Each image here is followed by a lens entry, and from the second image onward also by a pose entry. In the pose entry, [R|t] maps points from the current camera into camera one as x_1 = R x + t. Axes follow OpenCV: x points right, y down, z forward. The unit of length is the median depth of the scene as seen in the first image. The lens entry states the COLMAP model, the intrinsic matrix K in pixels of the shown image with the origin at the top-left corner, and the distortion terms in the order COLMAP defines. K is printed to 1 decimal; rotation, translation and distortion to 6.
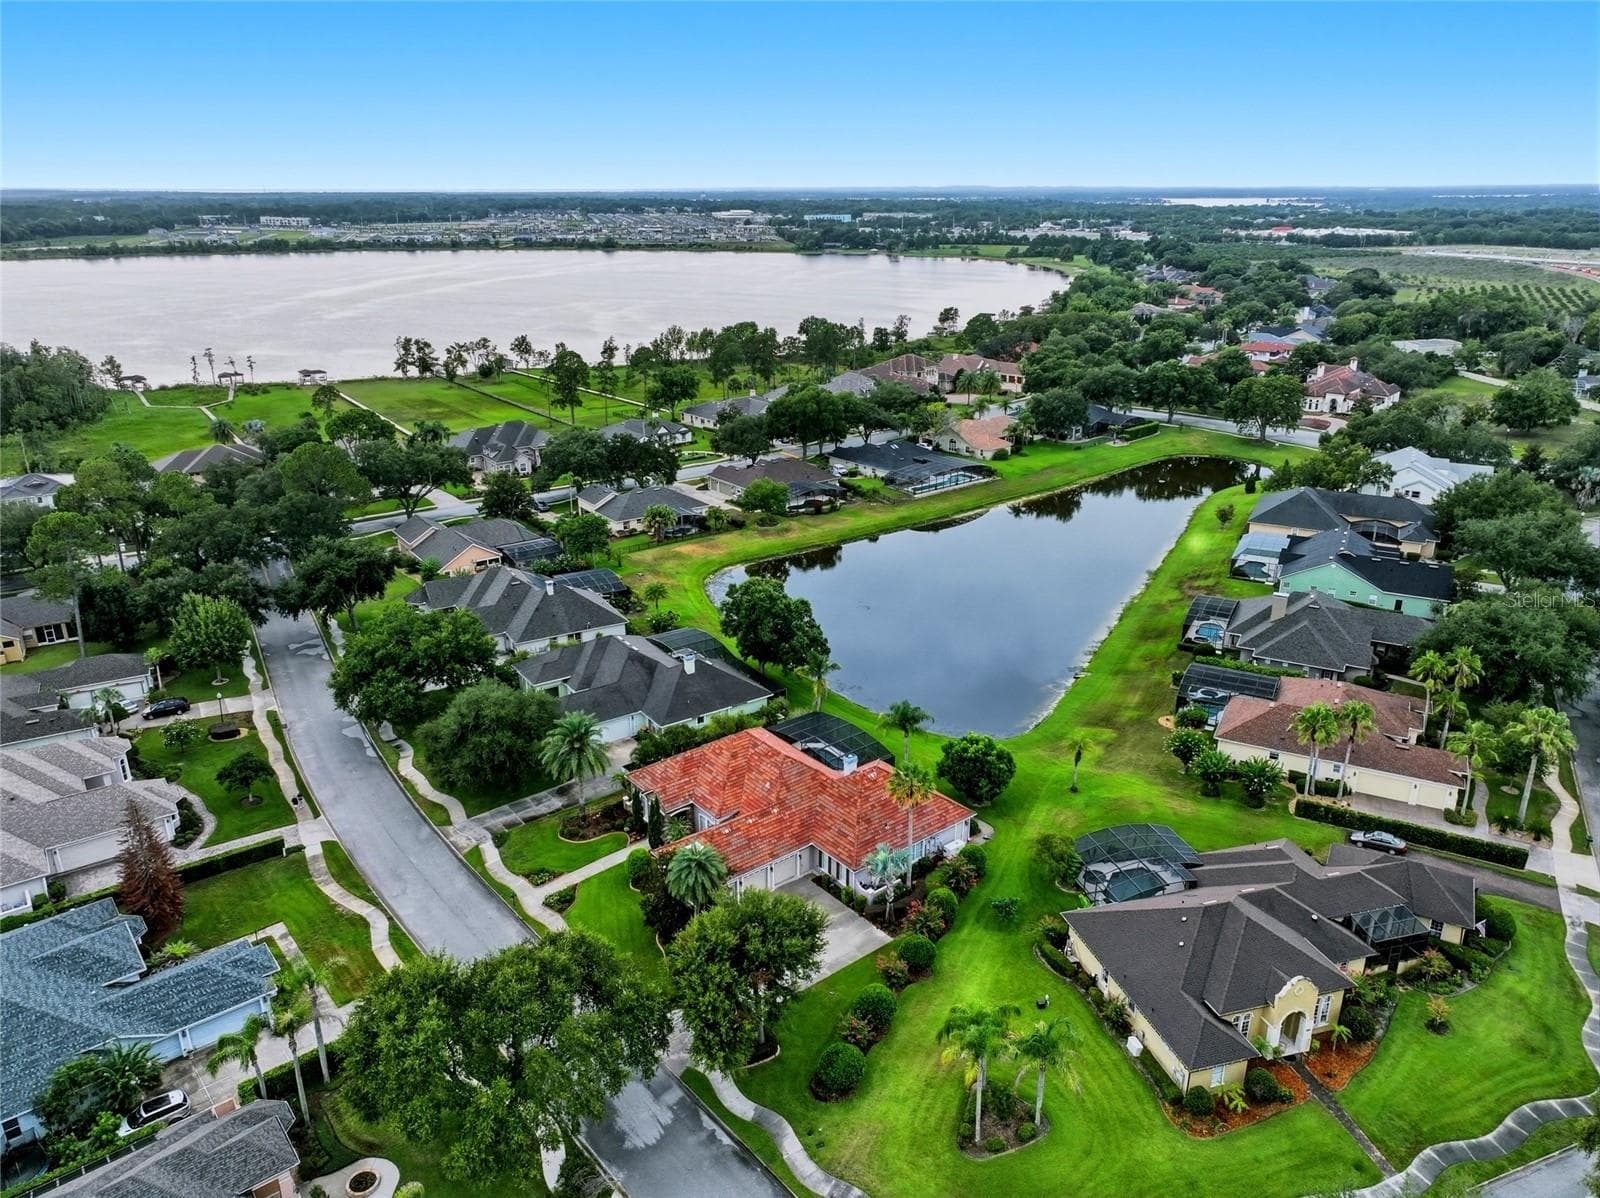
lens RADIAL K [[1125.4, 0, 799.1], [0, 1125.4, 592.1], [0, 0, 1]] dist [0.016876, -0.003190]
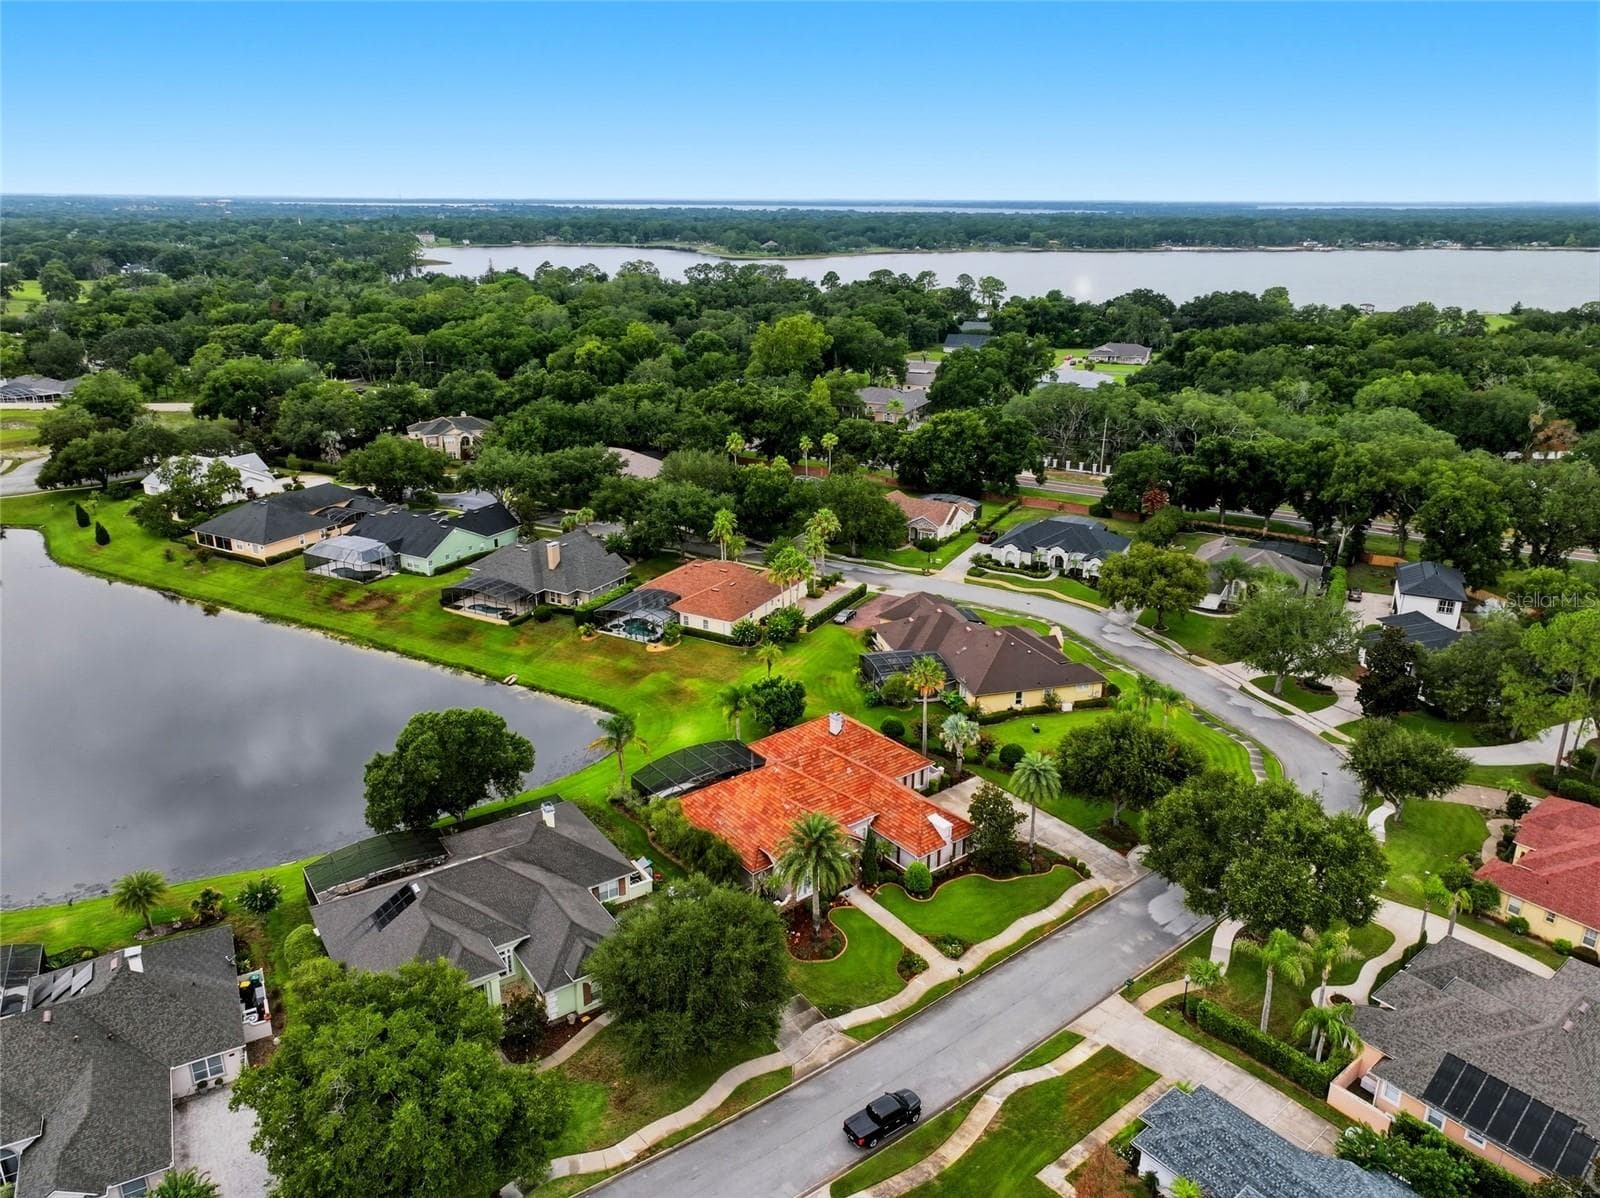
lens RADIAL K [[1115.5, 0, 800.0], [0, 1115.5, 599.0], [0, 0, 1]] dist [0.018500, -0.000729]
pose [[0.011745, -0.337336, 0.941311, -0.925414], [0.334788, 0.888371, 0.314186, -0.303883], [-0.942220, 0.311450, 0.123370, 0.836694]]
